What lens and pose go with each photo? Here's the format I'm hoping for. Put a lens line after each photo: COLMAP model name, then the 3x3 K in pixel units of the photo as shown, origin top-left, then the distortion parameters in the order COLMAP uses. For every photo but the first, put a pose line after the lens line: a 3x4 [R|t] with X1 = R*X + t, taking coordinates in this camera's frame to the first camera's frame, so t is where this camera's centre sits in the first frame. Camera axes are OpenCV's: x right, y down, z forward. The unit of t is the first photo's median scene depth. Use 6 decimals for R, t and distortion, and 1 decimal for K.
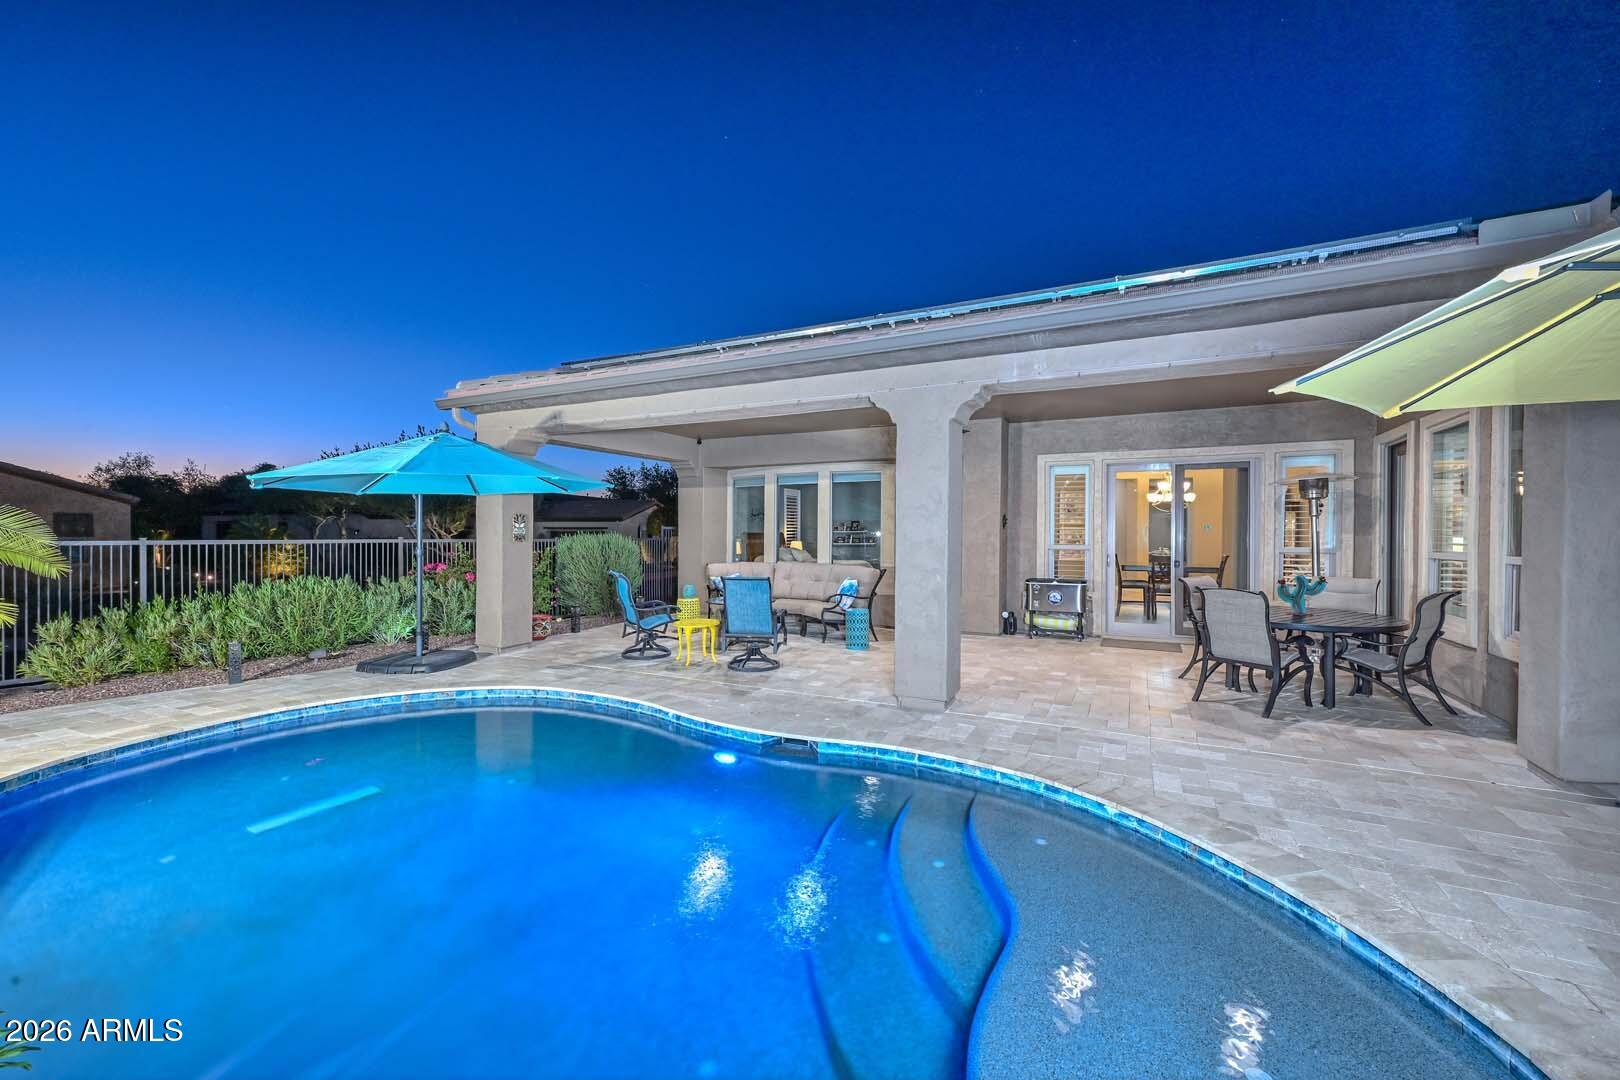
lens RADIAL K [[668.2, 0, 810.0], [0, 668.2, 540.0], [0, 0, 1]] dist [0.013713, 0.000215]
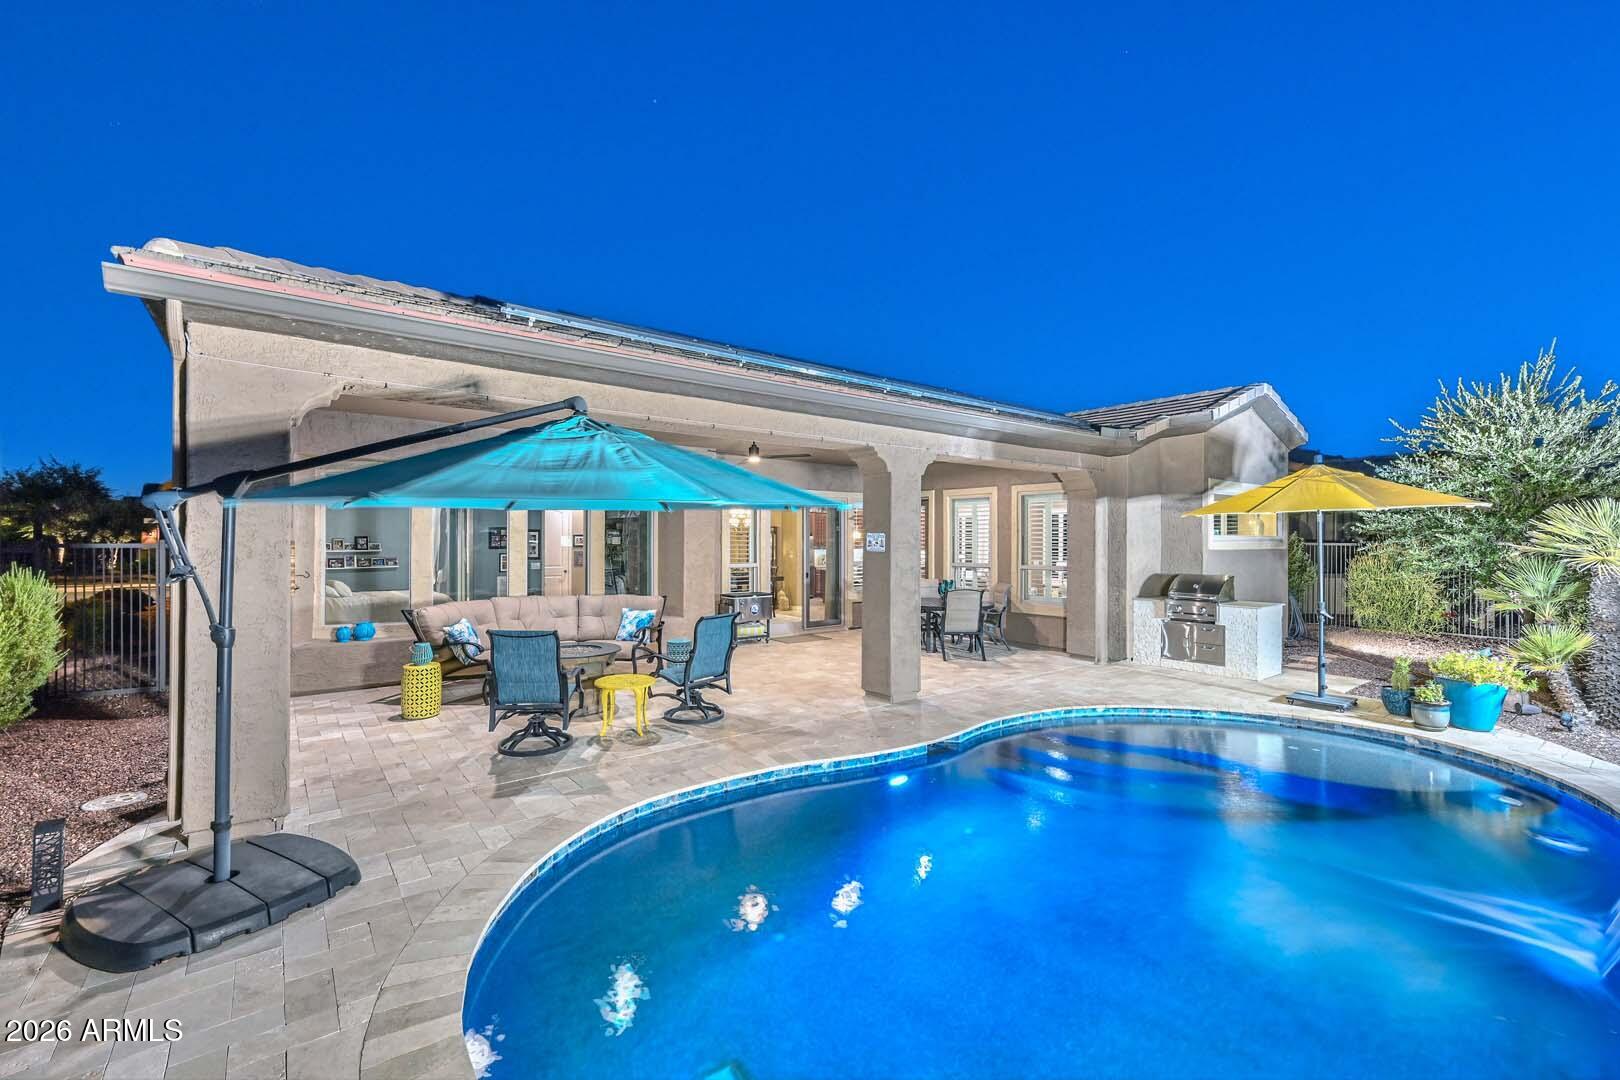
lens RADIAL K [[682.6, 0, 810.0], [0, 682.6, 540.0], [0, 0, 1]] dist [0.000910, 0.000034]
pose [[0.420911, 0.008768, 0.907060, -1.098702], [0.020177, 0.999615, -0.019025, -0.031225], [-0.906878, 0.026310, 0.420572, 0.634644]]
